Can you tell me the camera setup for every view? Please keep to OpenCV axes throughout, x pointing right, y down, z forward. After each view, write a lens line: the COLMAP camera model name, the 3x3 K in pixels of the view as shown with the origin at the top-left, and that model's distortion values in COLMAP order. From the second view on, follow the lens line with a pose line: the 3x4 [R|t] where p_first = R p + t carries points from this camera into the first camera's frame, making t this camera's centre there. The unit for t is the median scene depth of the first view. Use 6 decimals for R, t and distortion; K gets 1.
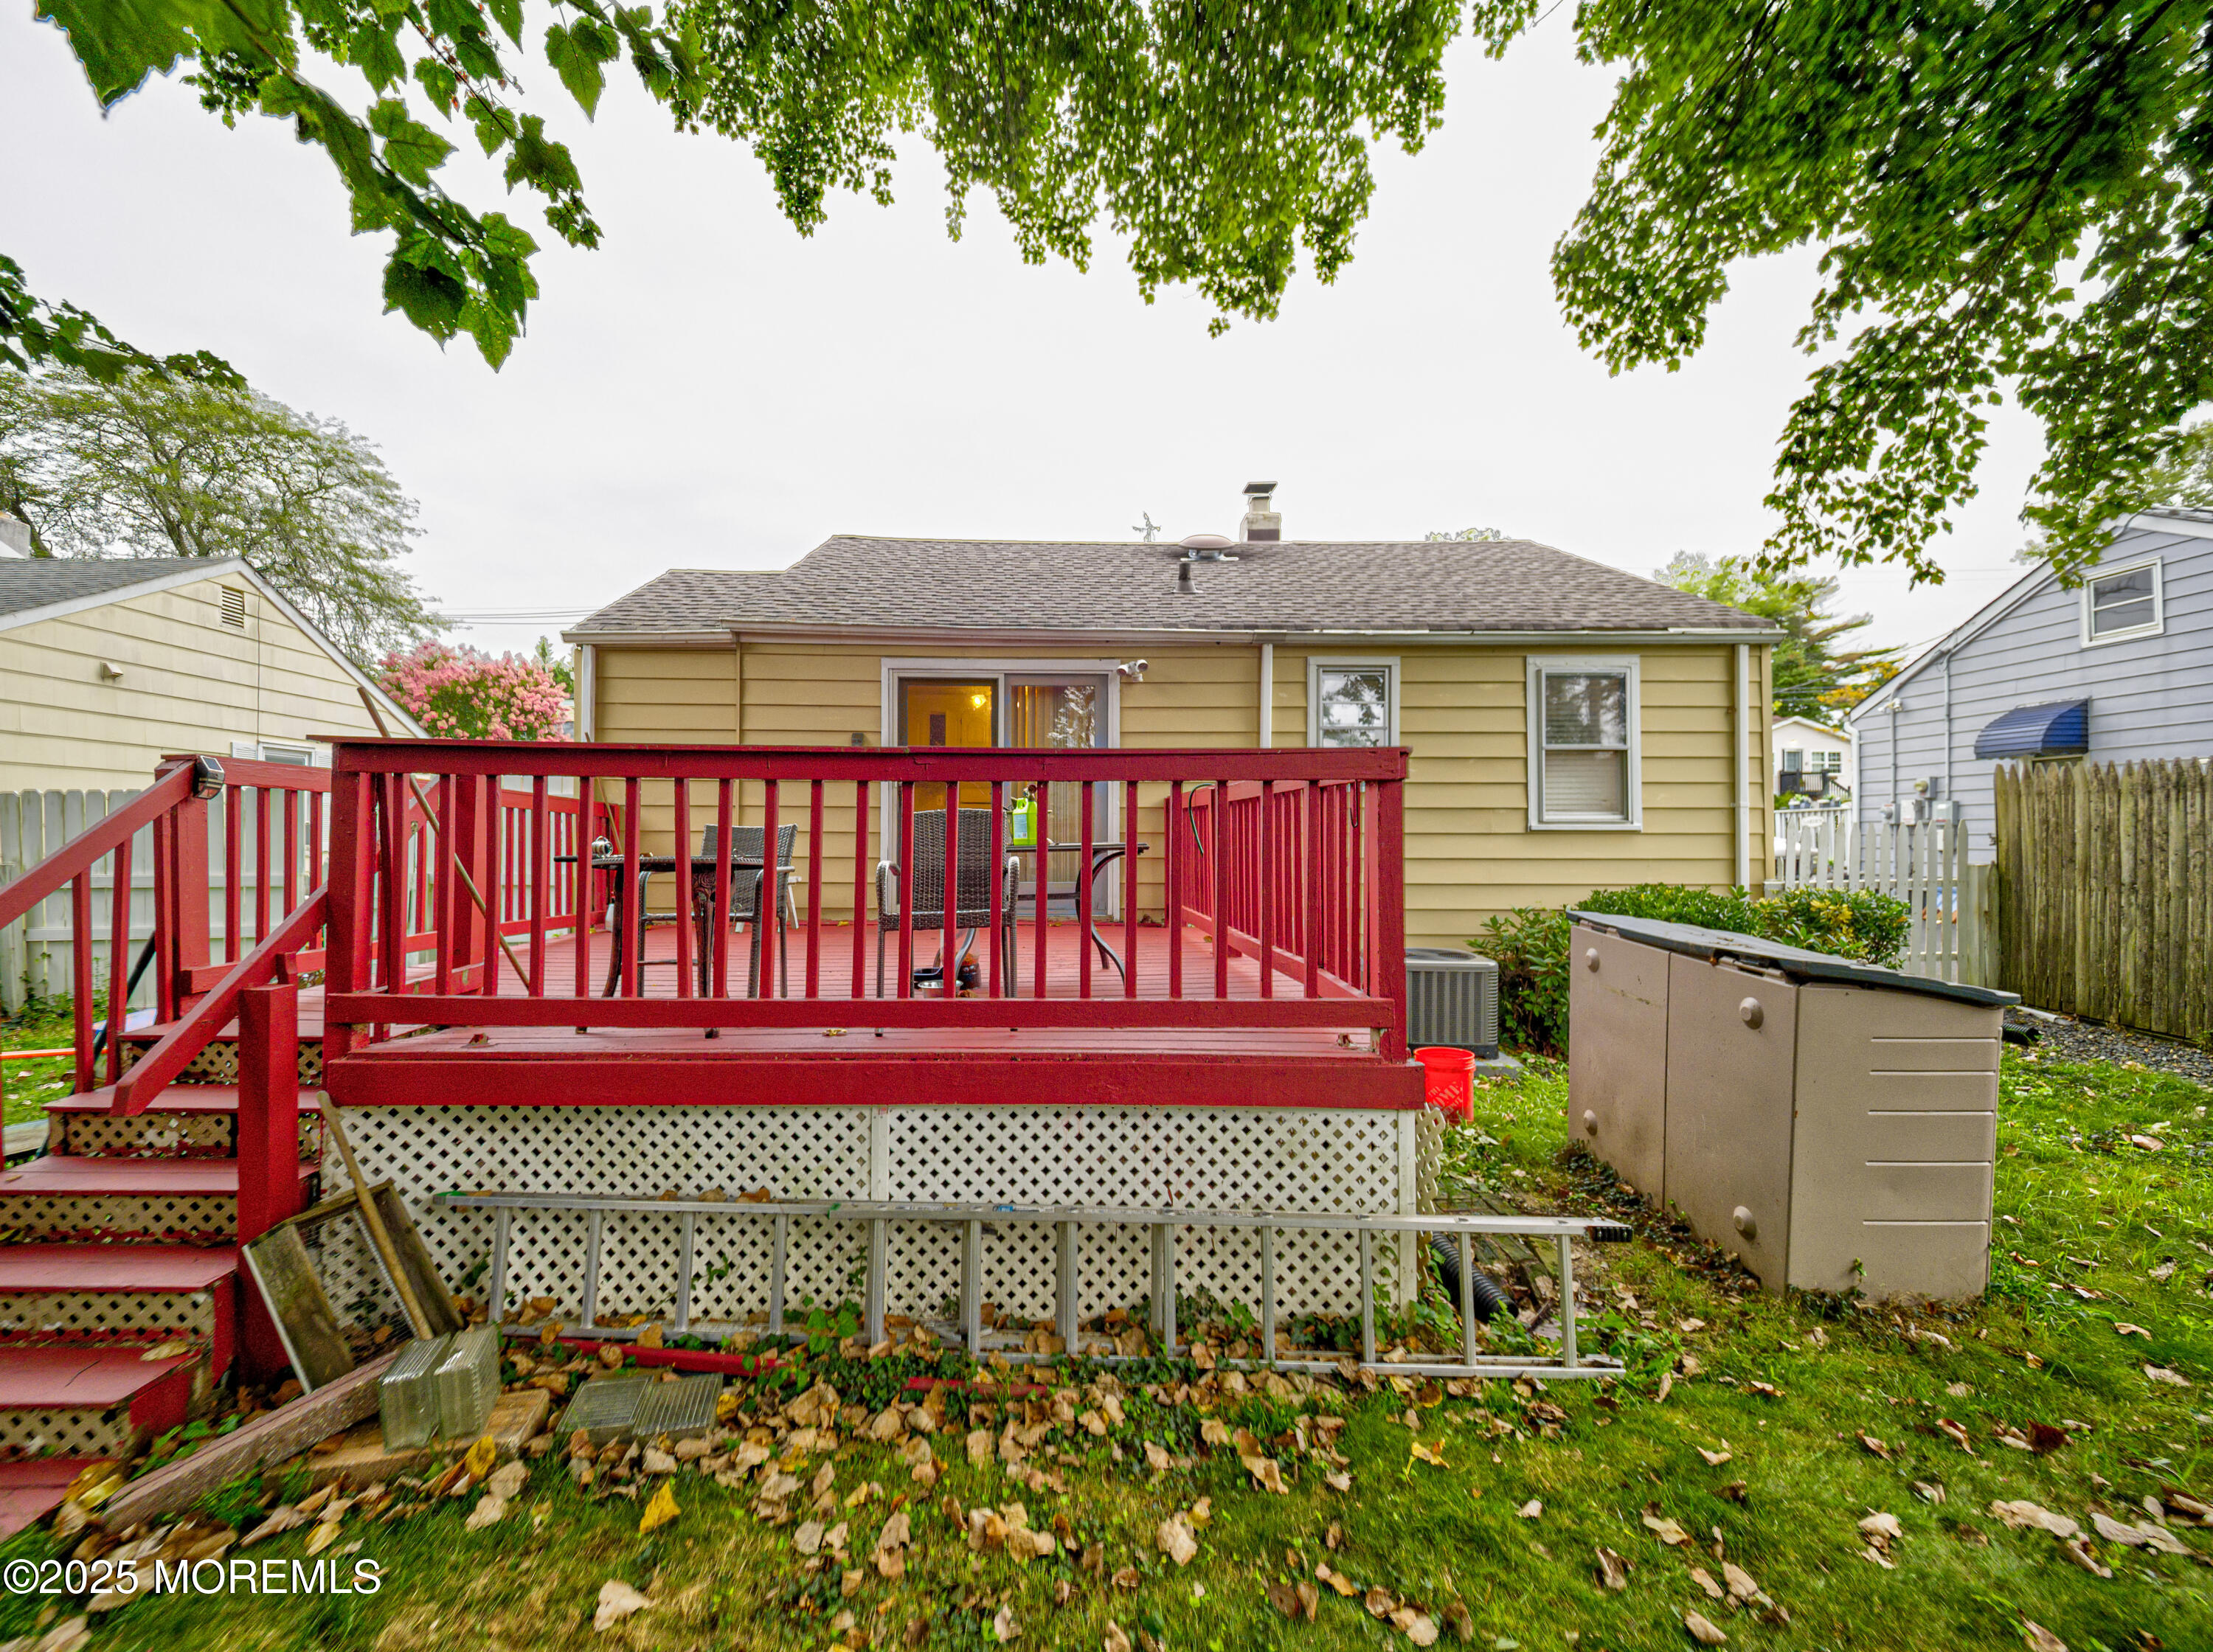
lens RADIAL K [[911.5, 0, 1096.9], [0, 911.5, 803.7], [0, 0, 1]] dist [0.060750, -0.047523]
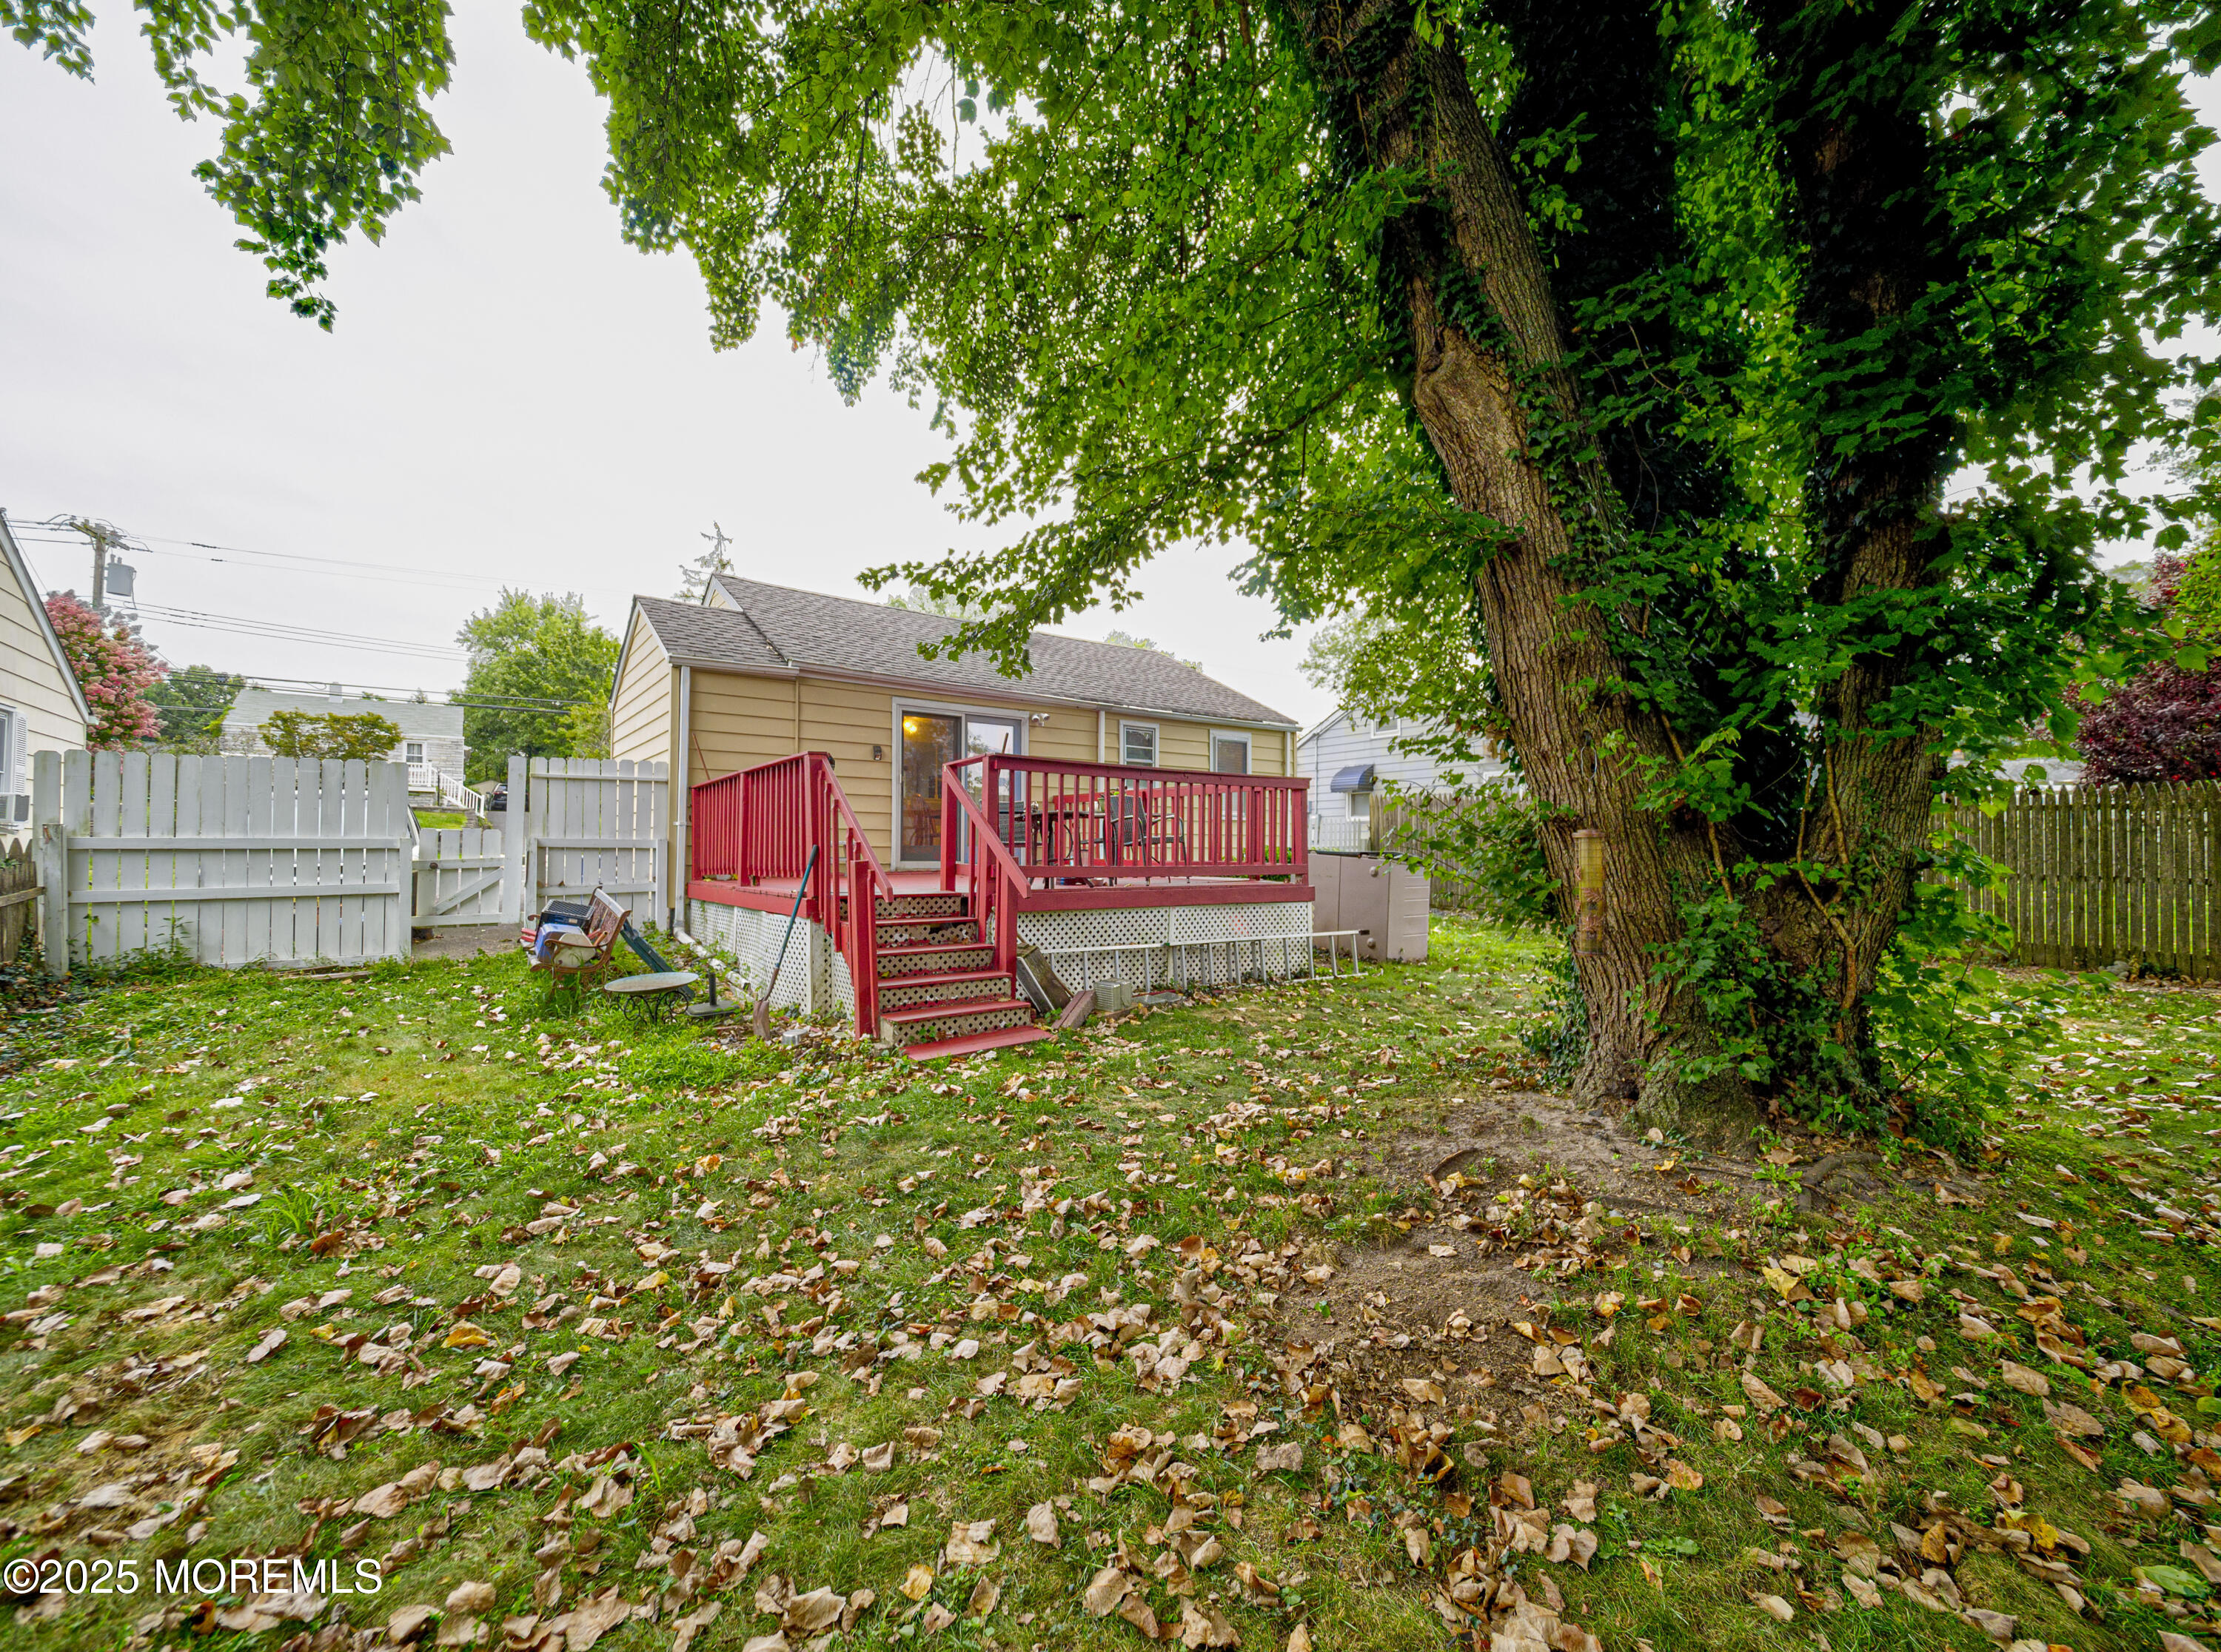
lens RADIAL K [[914.8, 0, 1100.9], [0, 914.8, 803.6], [0, 0, 1]] dist [0.060750, -0.047523]
pose [[0.819130, 0.030201, 0.572812, -0.817486], [-0.022653, 0.999537, -0.020305, 0.039982], [-0.573160, 0.003657, 0.819435, -0.438692]]
